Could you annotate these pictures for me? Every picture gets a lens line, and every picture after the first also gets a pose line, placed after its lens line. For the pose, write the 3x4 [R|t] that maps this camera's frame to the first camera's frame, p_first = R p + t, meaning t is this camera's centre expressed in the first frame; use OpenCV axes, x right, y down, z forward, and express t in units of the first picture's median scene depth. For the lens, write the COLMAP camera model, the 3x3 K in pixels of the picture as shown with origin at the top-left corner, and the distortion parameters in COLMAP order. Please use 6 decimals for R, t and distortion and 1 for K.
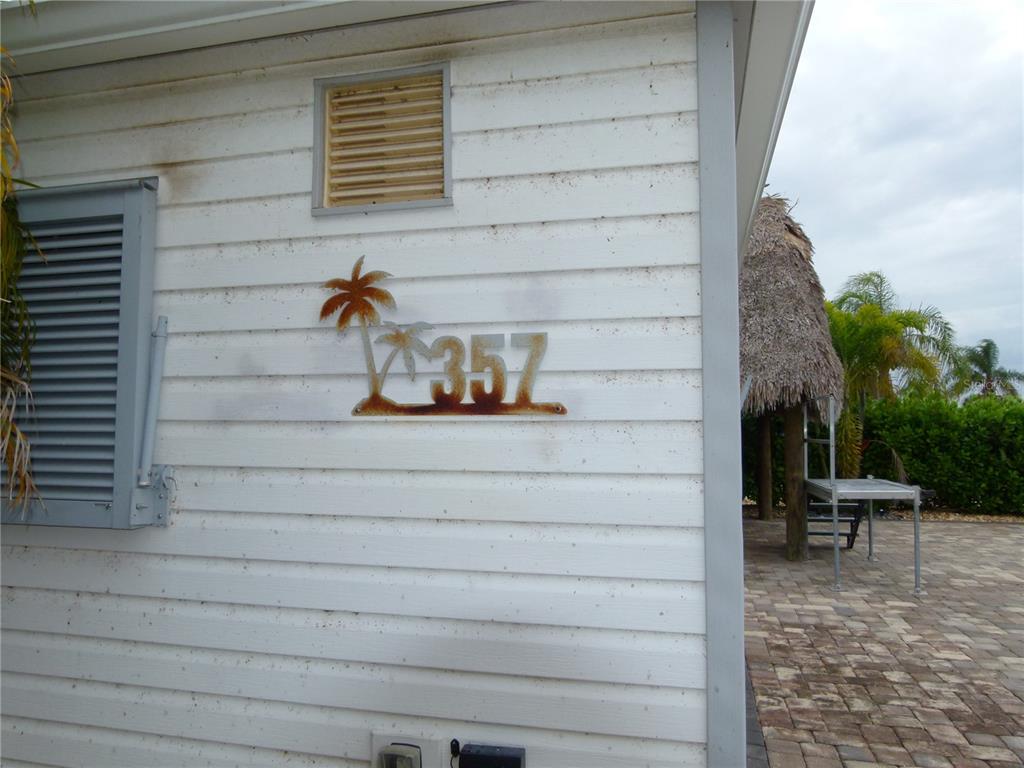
lens RADIAL K [[783.5, 0, 512.0], [0, 783.5, 384.0], [0, 0, 1]] dist [0.007379, 0.006160]
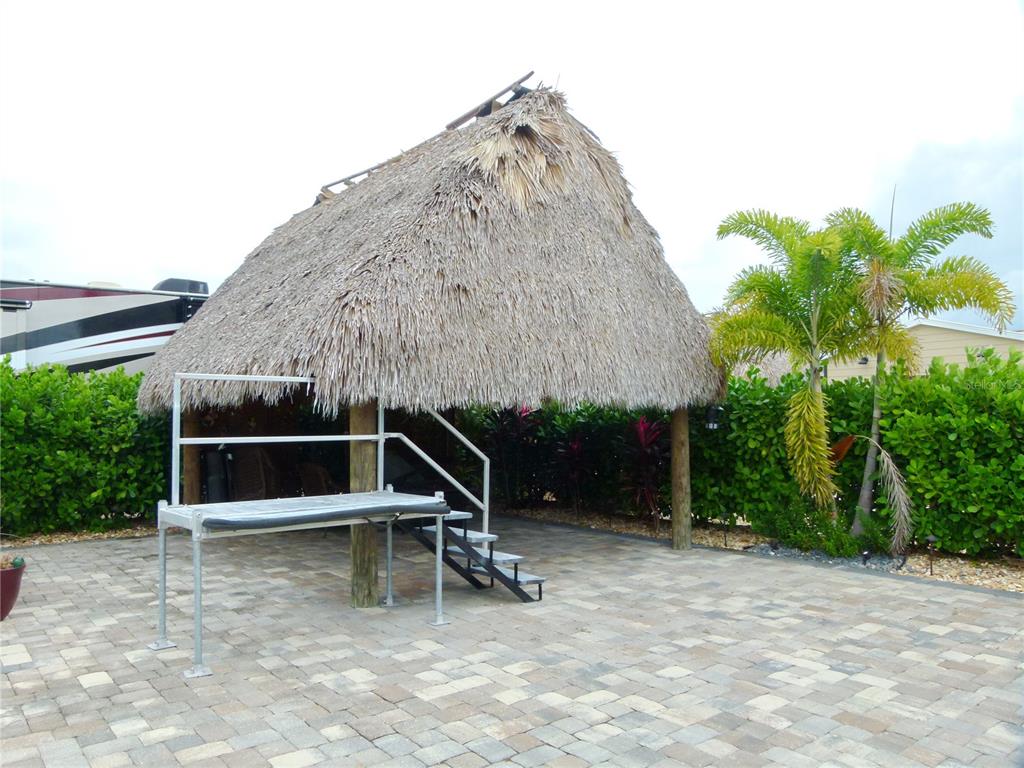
lens RADIAL K [[783.5, 0, 512.0], [0, 783.5, 384.0], [0, 0, 1]] dist [0.007379, 0.006160]
pose [[0.797671, -0.032380, -0.602223, 4.401453], [0.042395, 0.999098, 0.002435, 0.139216], [0.601601, -0.027473, 0.798324, 2.622641]]
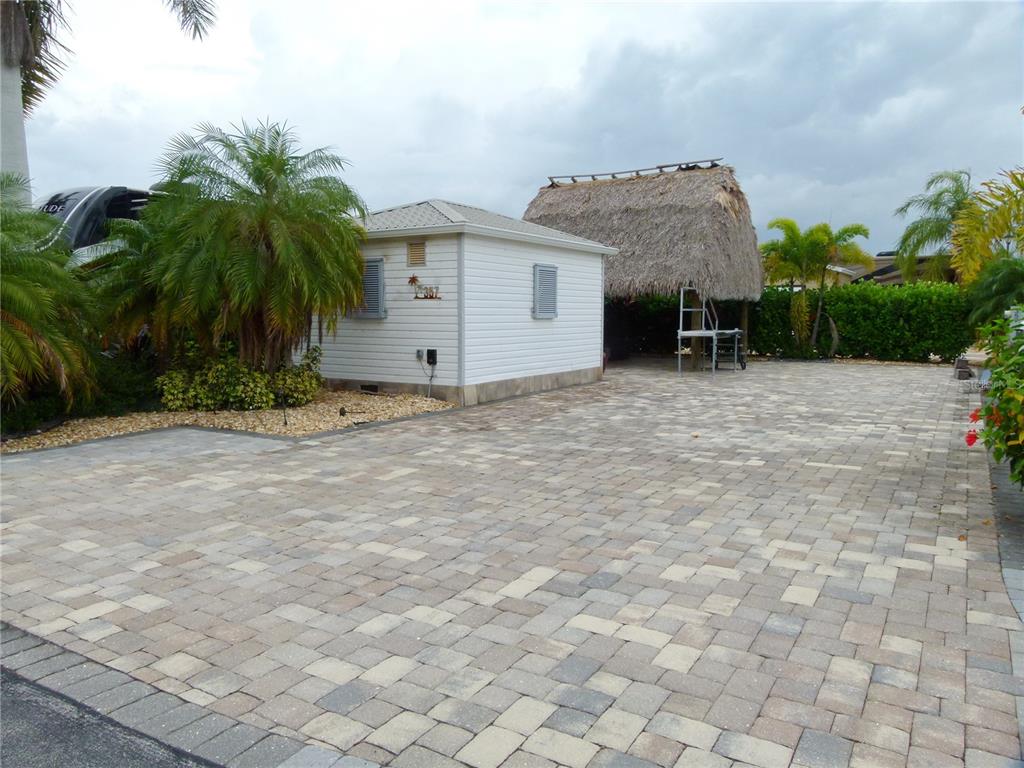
lens RADIAL K [[783.5, 0, 512.0], [0, 783.5, 384.0], [0, 0, 1]] dist [0.007379, 0.006160]
pose [[0.959888, 0.024882, -0.279279, 2.266131], [0.017312, 0.988895, 0.147605, -0.196903], [0.279850, -0.146519, 0.948797, -4.707871]]
